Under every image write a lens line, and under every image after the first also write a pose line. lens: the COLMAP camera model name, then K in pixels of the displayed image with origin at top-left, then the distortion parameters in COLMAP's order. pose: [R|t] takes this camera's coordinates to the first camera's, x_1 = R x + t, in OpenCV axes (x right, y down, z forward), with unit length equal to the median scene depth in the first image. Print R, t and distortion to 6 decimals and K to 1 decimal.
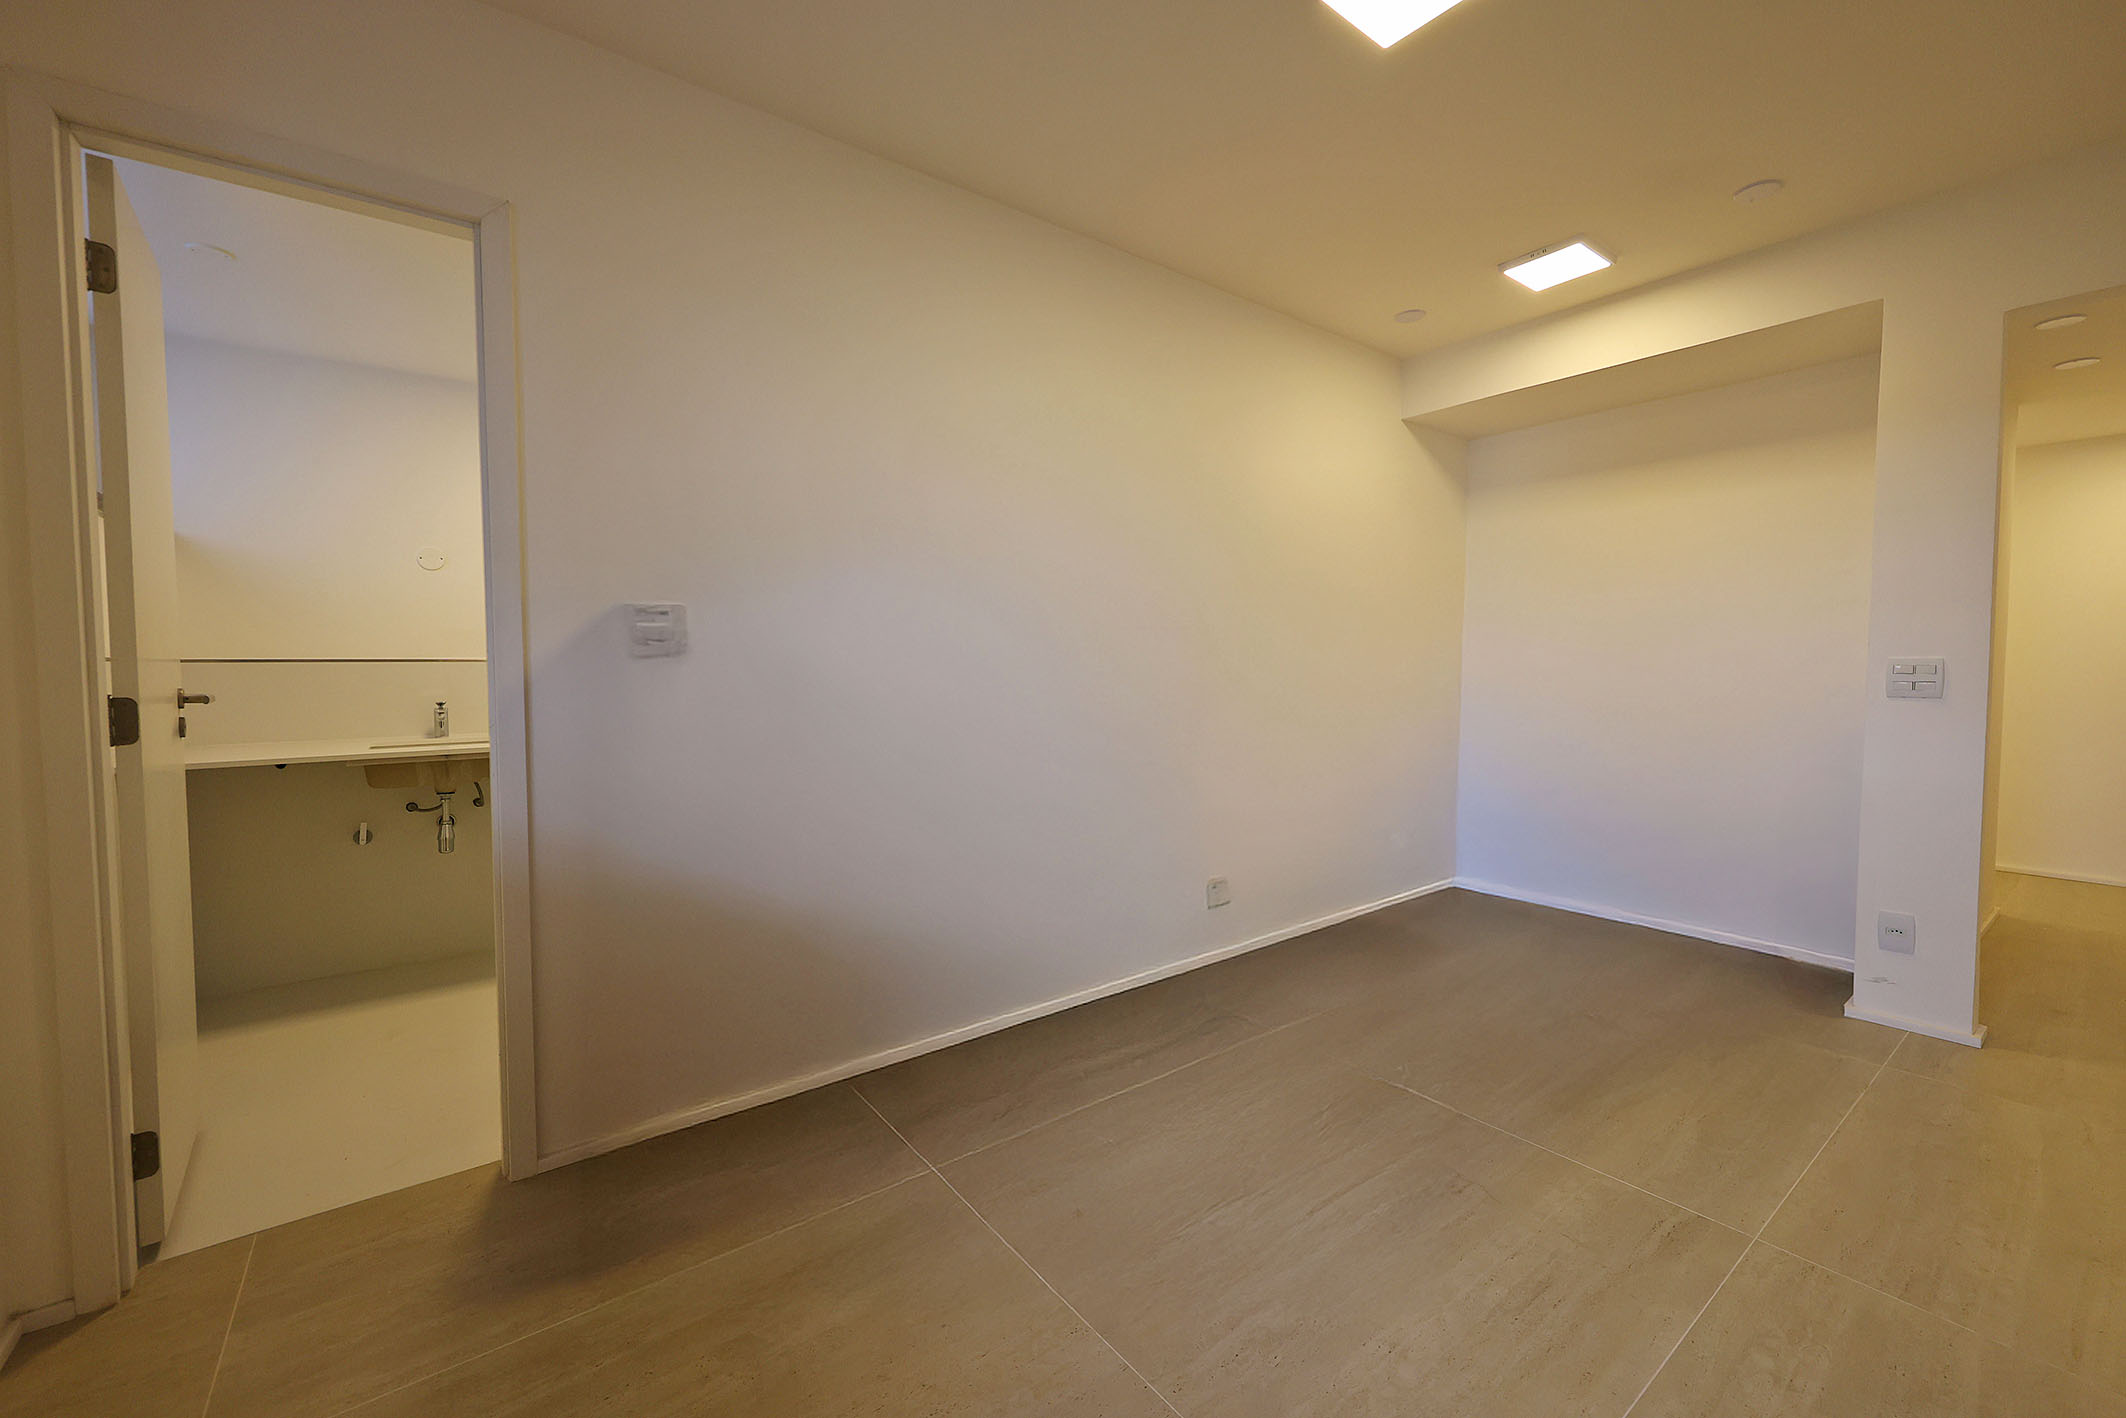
lens RADIAL K [[846.1, 0, 1073.6], [0, 846.1, 707.5], [0, 0, 1]] dist [-0.001165, -0.000082]
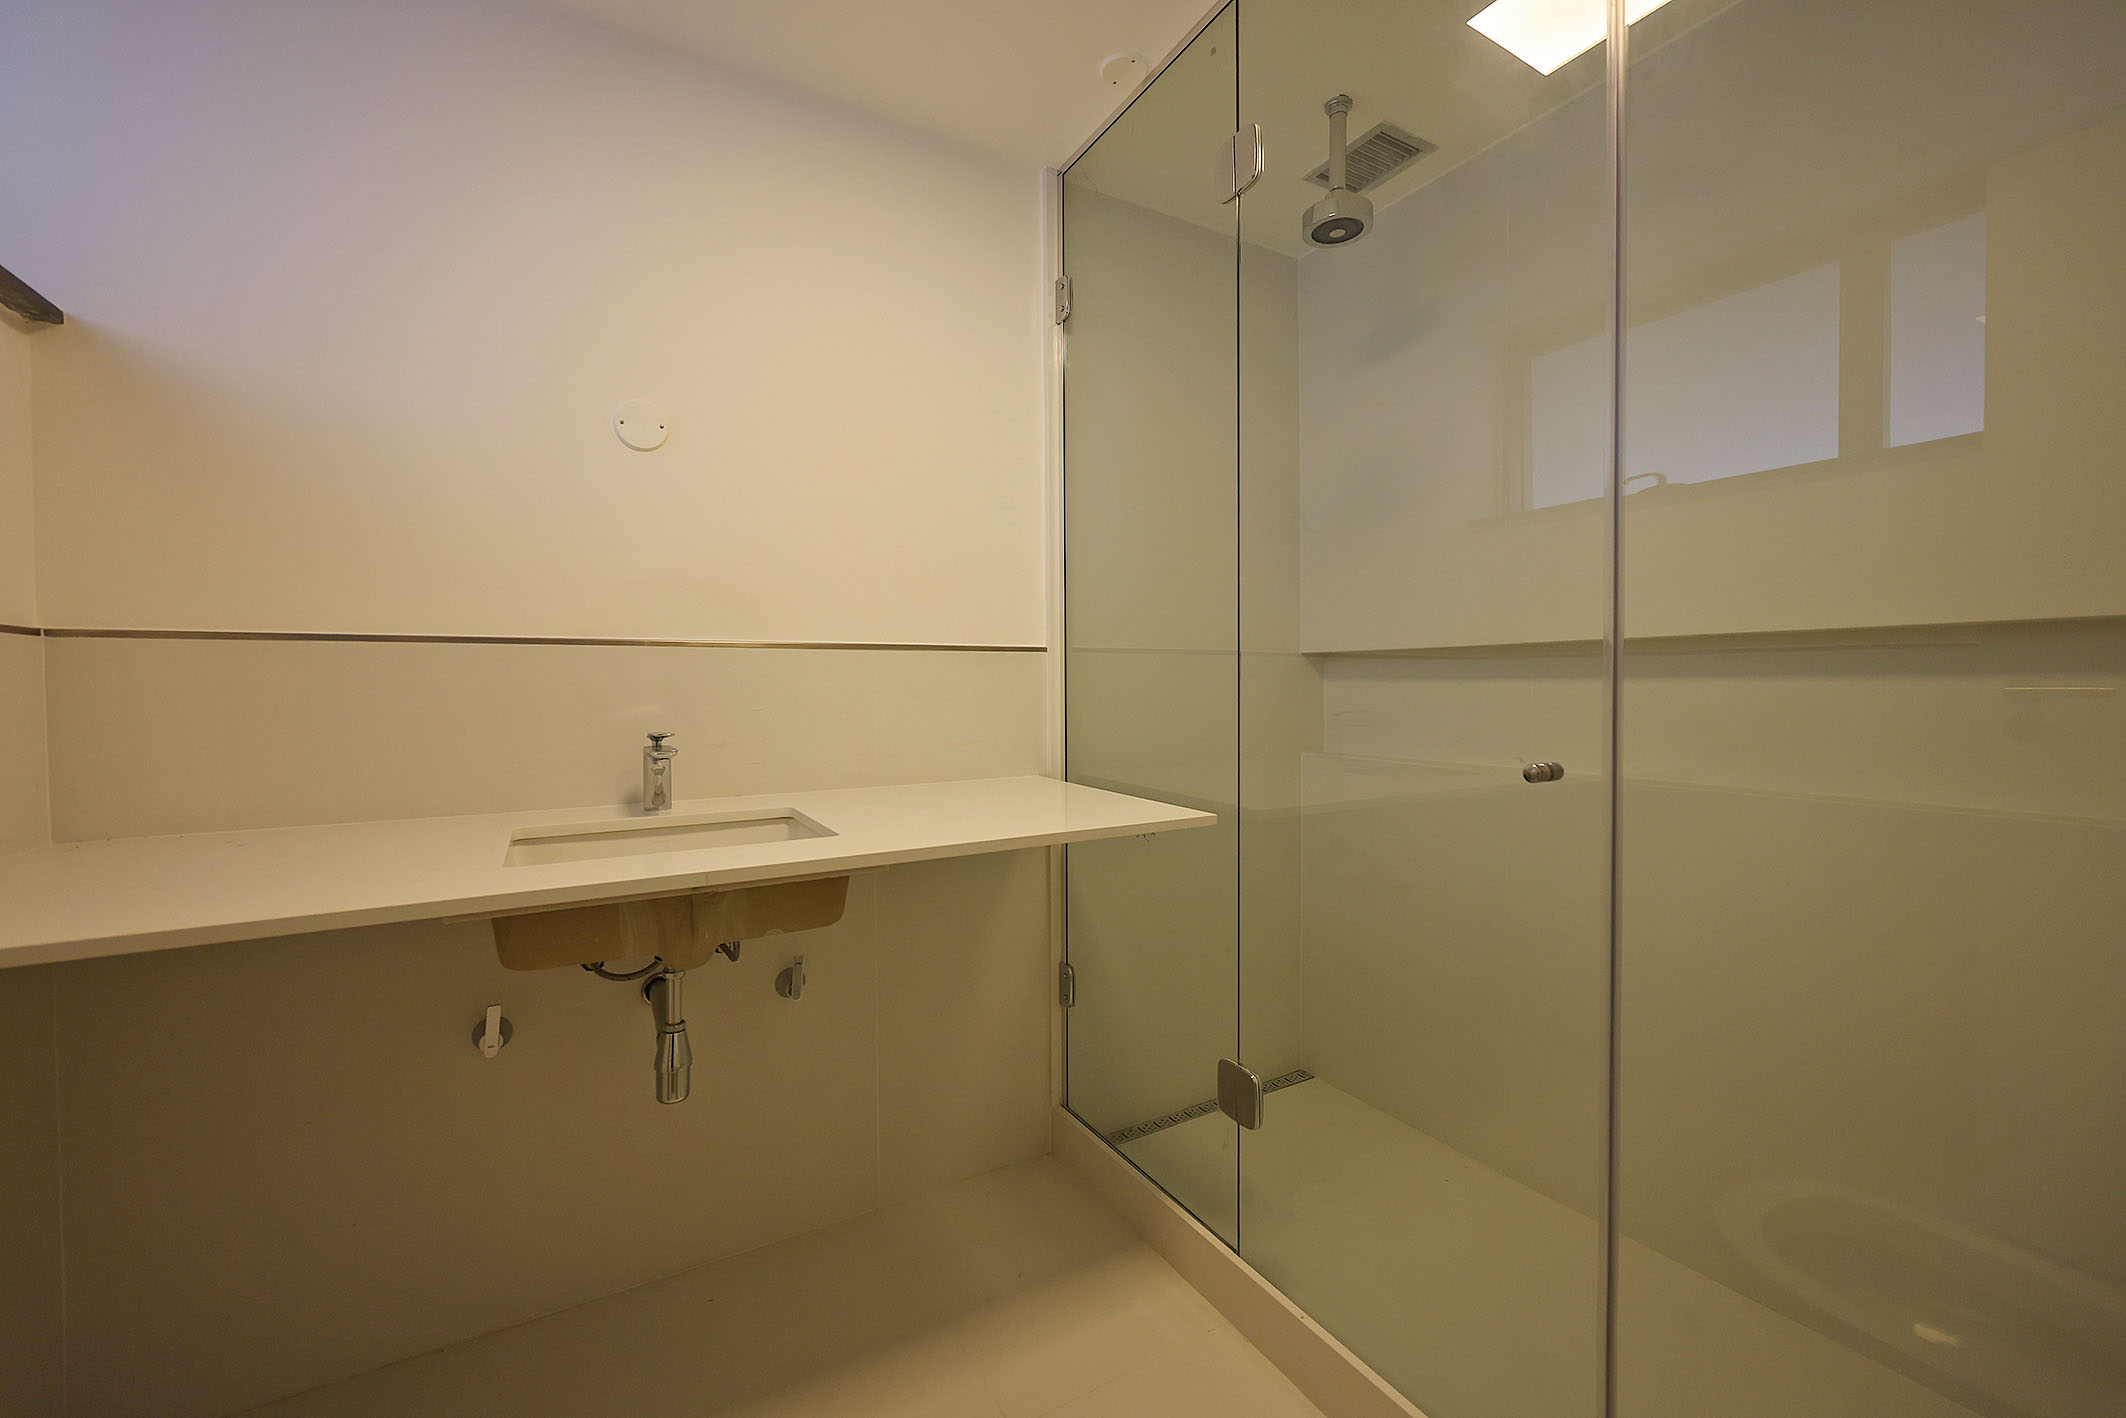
lens RADIAL K [[847.4, 0, 1051.3], [0, 847.4, 698.9], [0, 0, 1]] dist [0.000132, -0.000072]
pose [[0.992349, 0.004676, -0.123380, -0.488928], [-0.007862, 0.999648, -0.025343, -0.015231], [0.123218, 0.026119, 0.992036, 0.583005]]
